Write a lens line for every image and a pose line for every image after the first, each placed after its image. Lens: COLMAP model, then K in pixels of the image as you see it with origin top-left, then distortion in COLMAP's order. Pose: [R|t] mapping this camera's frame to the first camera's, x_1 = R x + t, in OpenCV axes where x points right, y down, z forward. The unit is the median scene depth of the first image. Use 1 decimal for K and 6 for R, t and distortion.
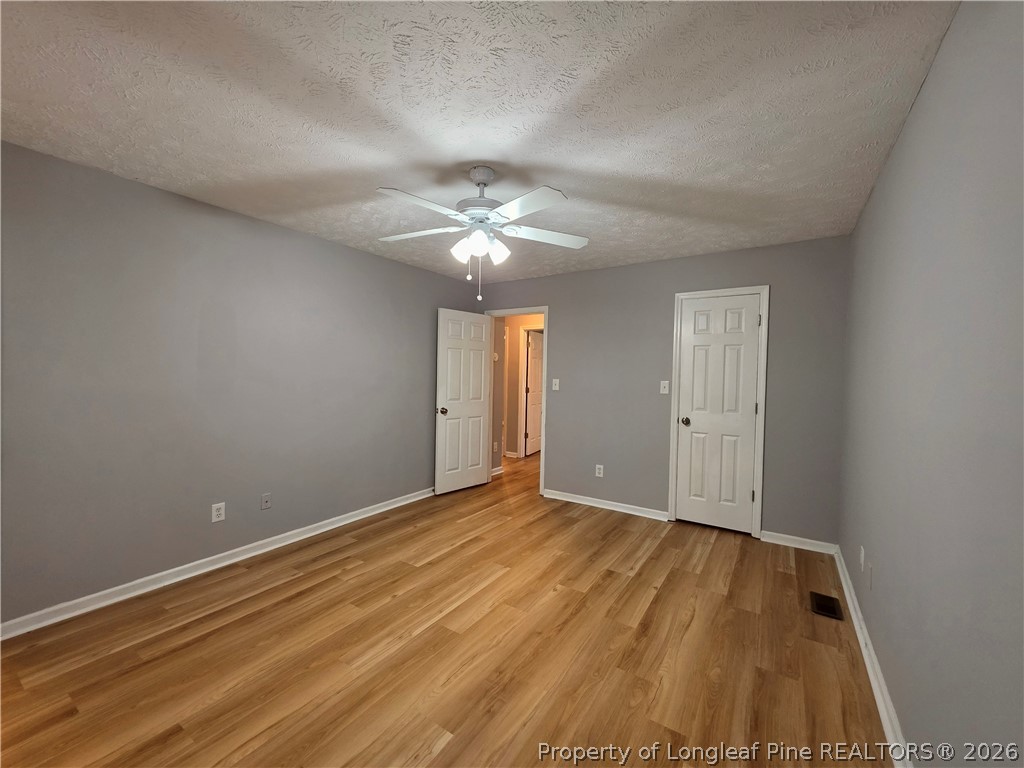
lens RADIAL K [[408.4, 0, 512.0], [0, 408.4, 384.0], [0, 0, 1]] dist [0.000137, -0.000142]
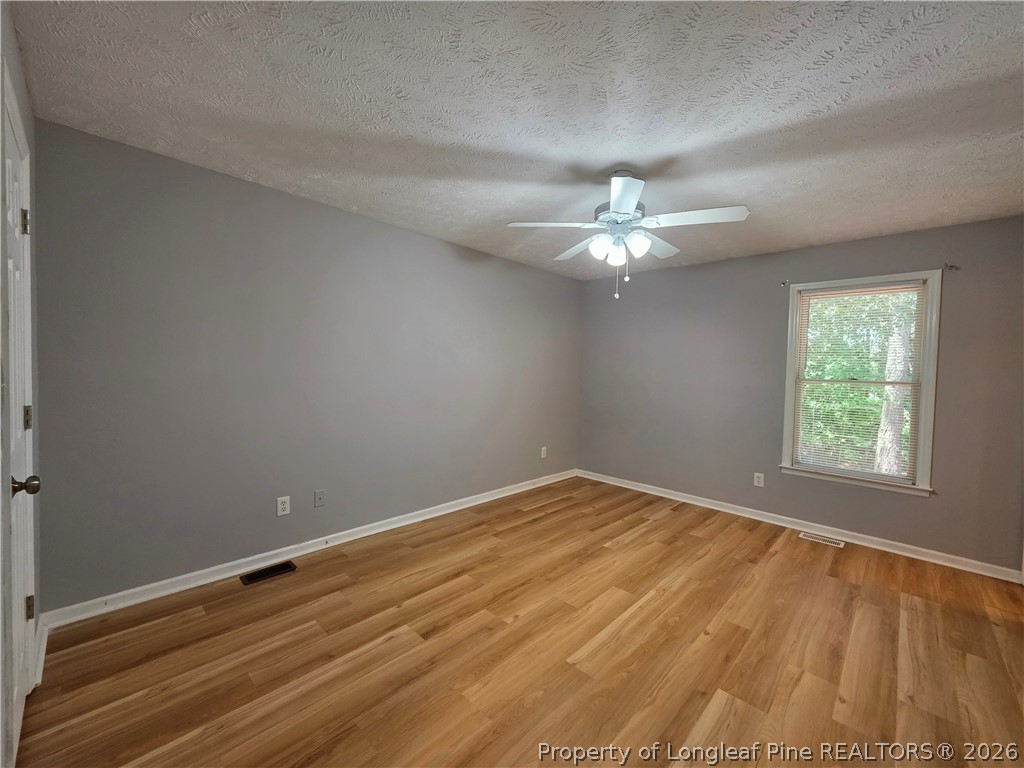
lens RADIAL K [[408.4, 0, 512.0], [0, 408.4, 384.0], [0, 0, 1]] dist [0.000137, -0.000142]
pose [[-0.981866, -0.051124, 0.182555, -0.017527], [-0.039773, 0.997072, 0.065307, -0.038643], [-0.185359, 0.056862, -0.981024, 1.843703]]
